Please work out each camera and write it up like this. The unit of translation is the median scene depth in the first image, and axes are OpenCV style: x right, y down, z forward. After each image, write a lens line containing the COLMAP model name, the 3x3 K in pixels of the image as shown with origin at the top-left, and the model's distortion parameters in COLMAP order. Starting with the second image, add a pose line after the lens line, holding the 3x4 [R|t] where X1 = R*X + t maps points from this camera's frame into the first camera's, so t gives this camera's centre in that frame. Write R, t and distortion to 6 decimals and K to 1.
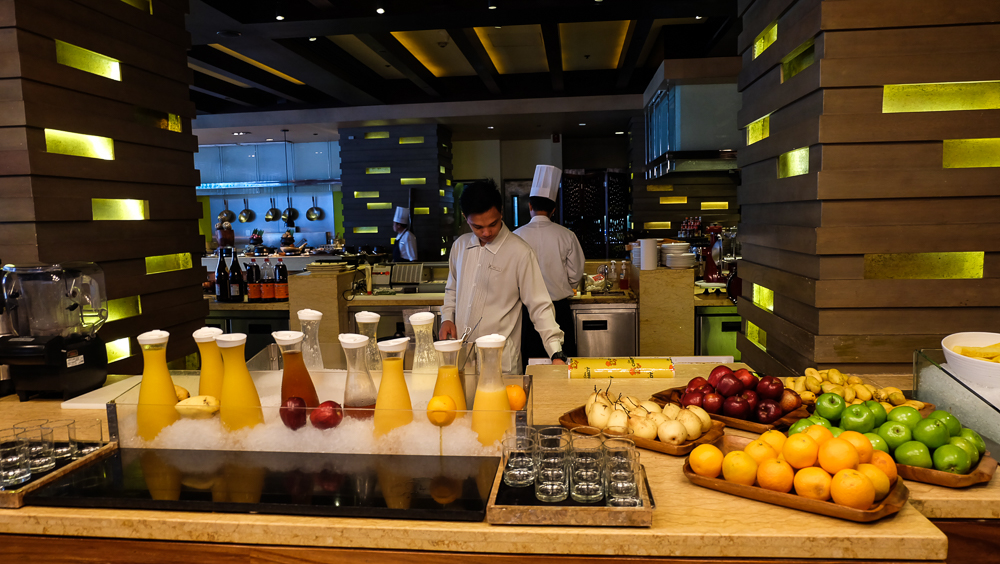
lens RADIAL K [[676.1, 0, 506.5], [0, 676.1, 287.6], [0, 0, 1]] dist [-0.041842, 0.005278]
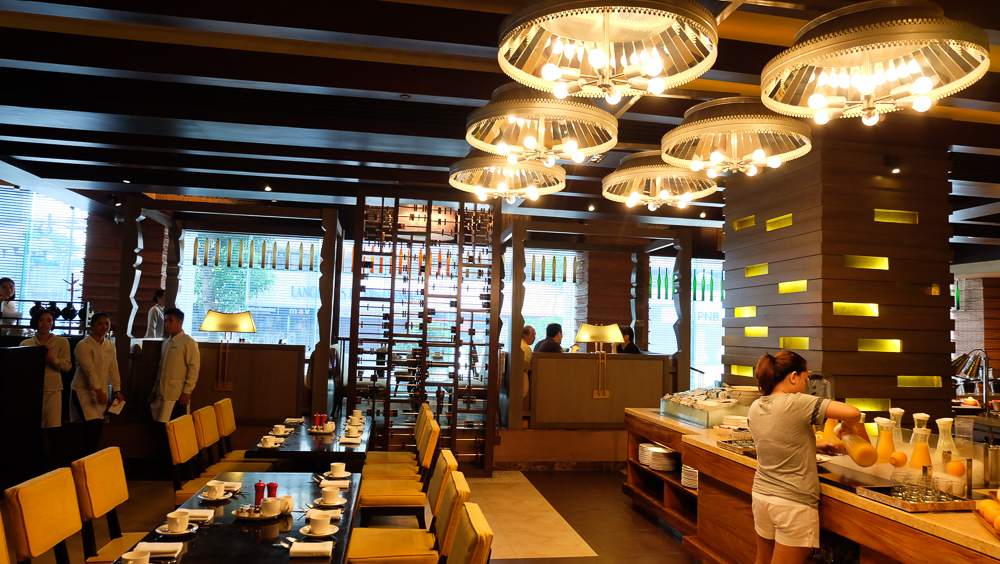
lens RADIAL K [[676.1, 0, 500.8], [0, 676.1, 282.6], [0, 0, 1]] dist [-0.041842, 0.005278]
pose [[0.267878, -0.039392, -0.962647, 0.662925], [-0.139257, 0.987089, -0.079144, -0.006789], [0.953336, 0.155256, 0.258933, -0.312292]]
